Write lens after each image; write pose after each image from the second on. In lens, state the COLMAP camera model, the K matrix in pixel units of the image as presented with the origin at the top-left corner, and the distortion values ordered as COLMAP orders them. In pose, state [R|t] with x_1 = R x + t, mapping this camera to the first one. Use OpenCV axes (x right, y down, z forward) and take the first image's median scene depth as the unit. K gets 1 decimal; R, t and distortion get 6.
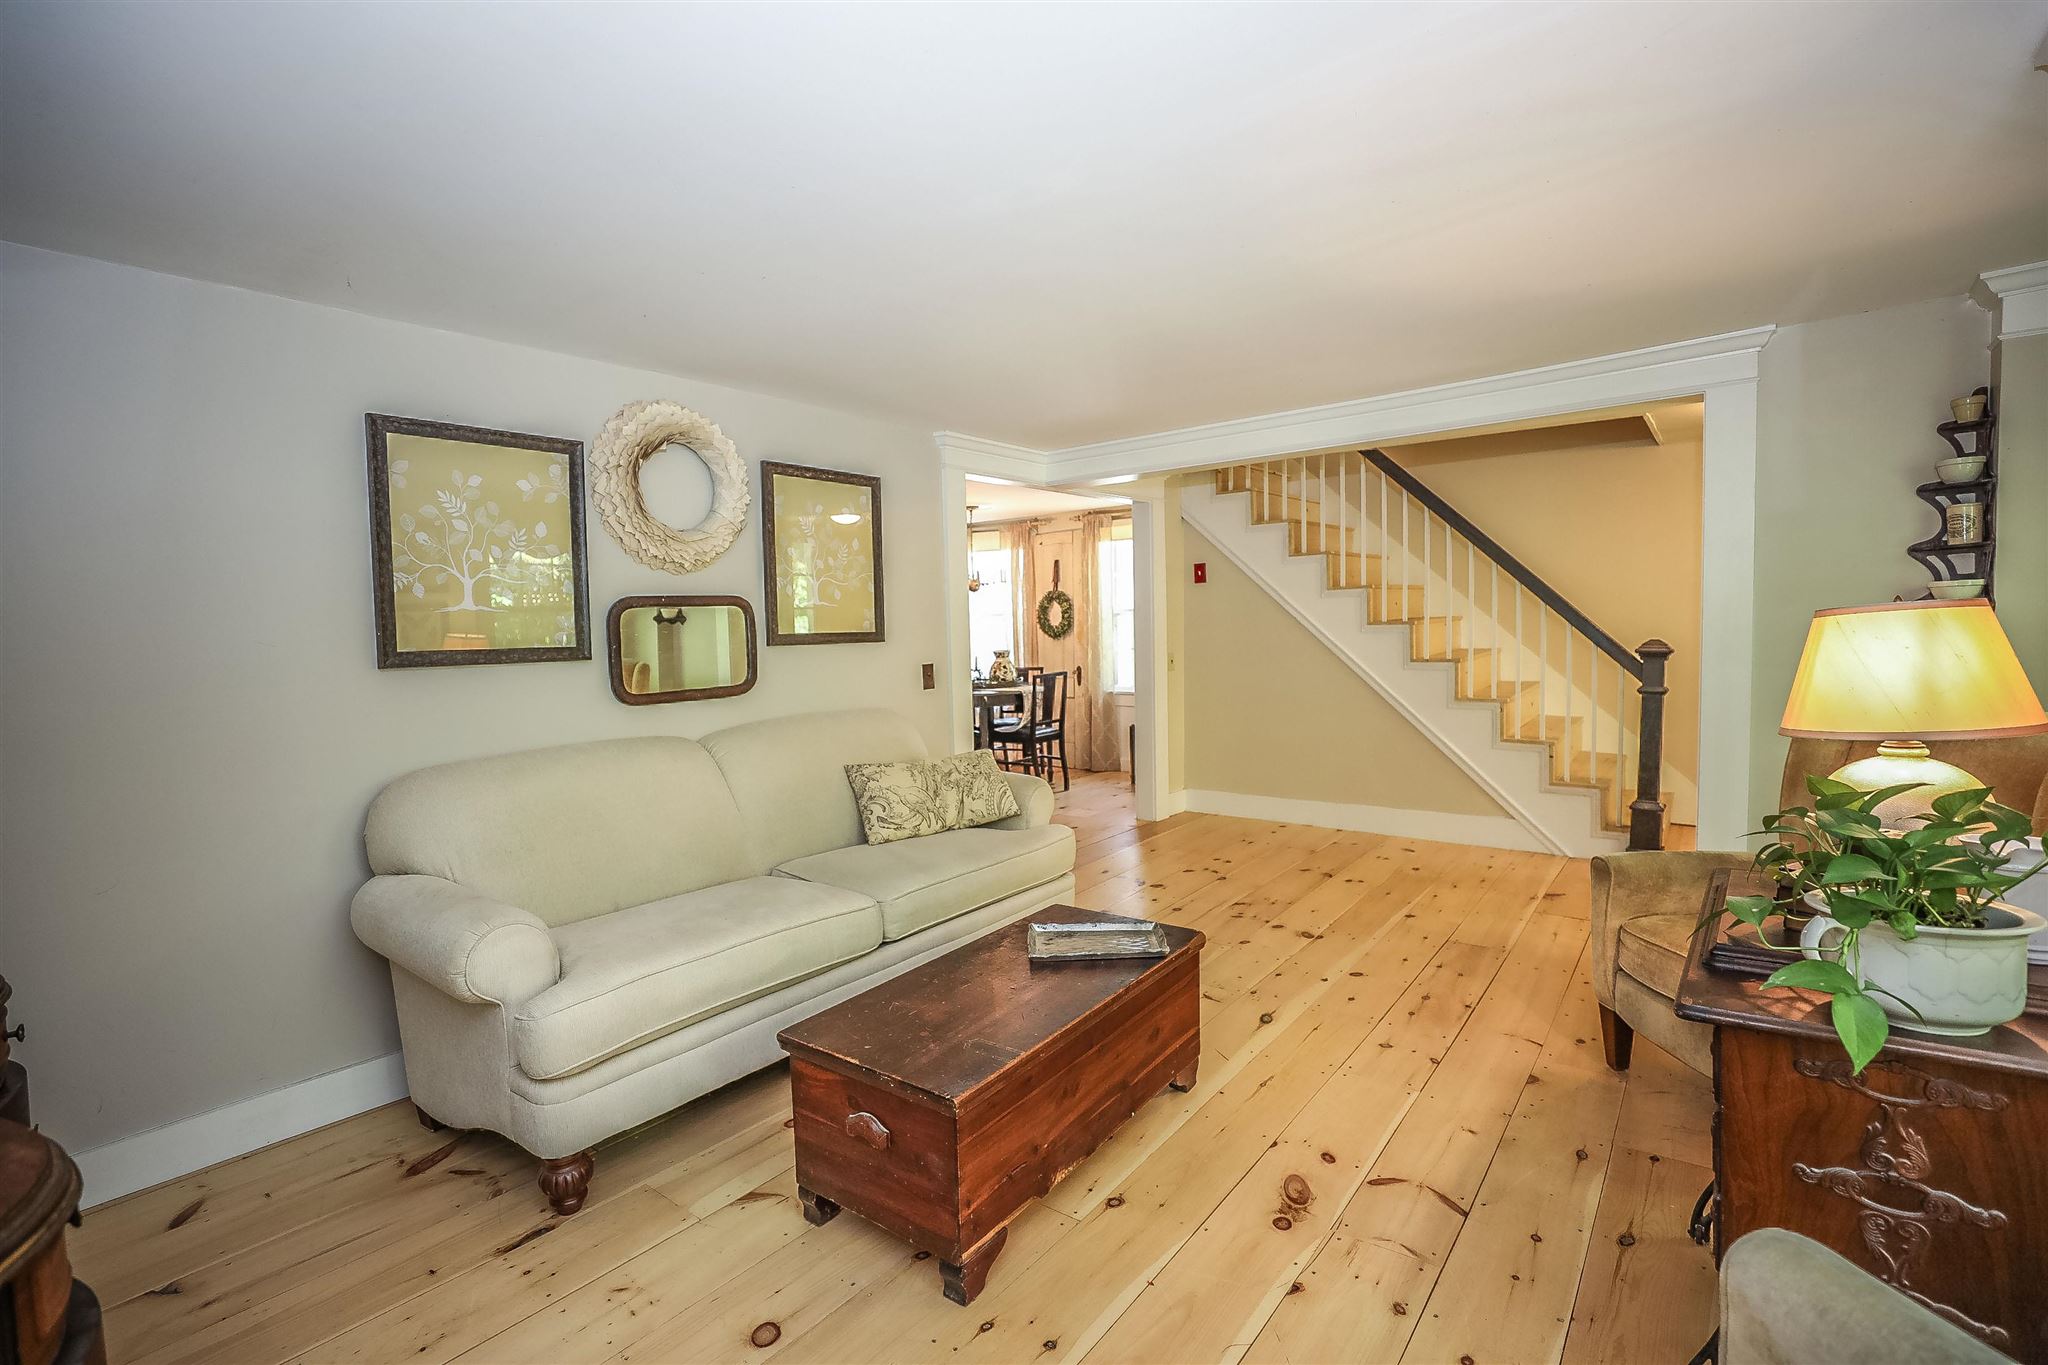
lens RADIAL K [[929.3, 0, 1030.2], [0, 929.3, 674.0], [0, 0, 1]] dist [-0.043874, 0.011540]
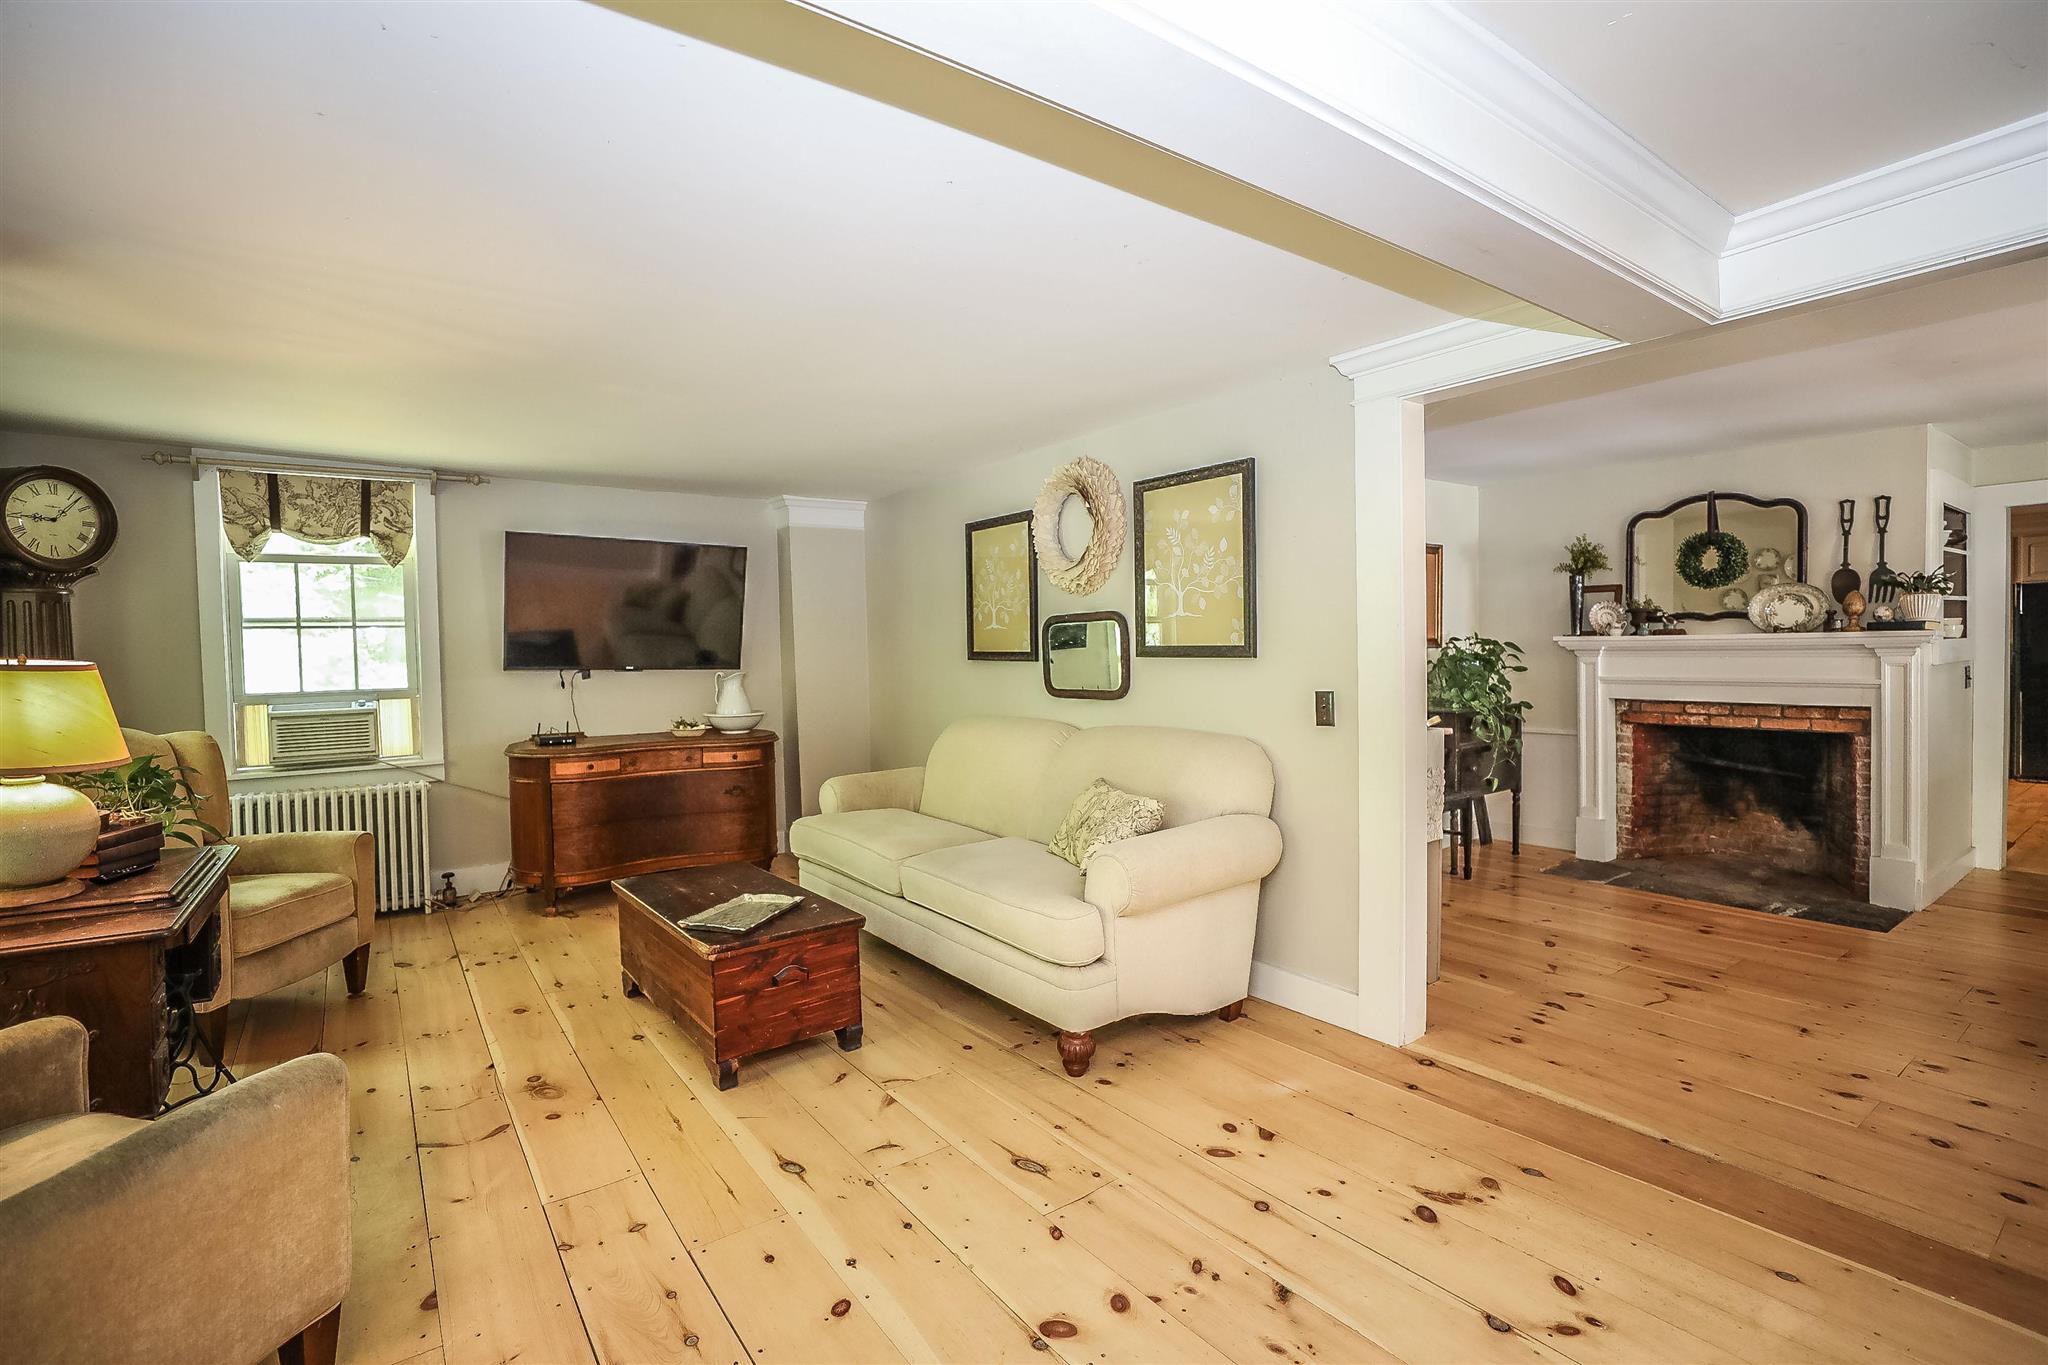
lens RADIAL K [[929.3, 0, 1026.8], [0, 929.3, 678.3], [0, 0, 1]] dist [-0.043874, 0.011540]
pose [[-0.278906, 0.063849, -0.958193, 0.772417], [-0.028984, 0.996773, 0.074857, -0.082029], [0.959881, 0.048651, -0.276156, 1.172686]]
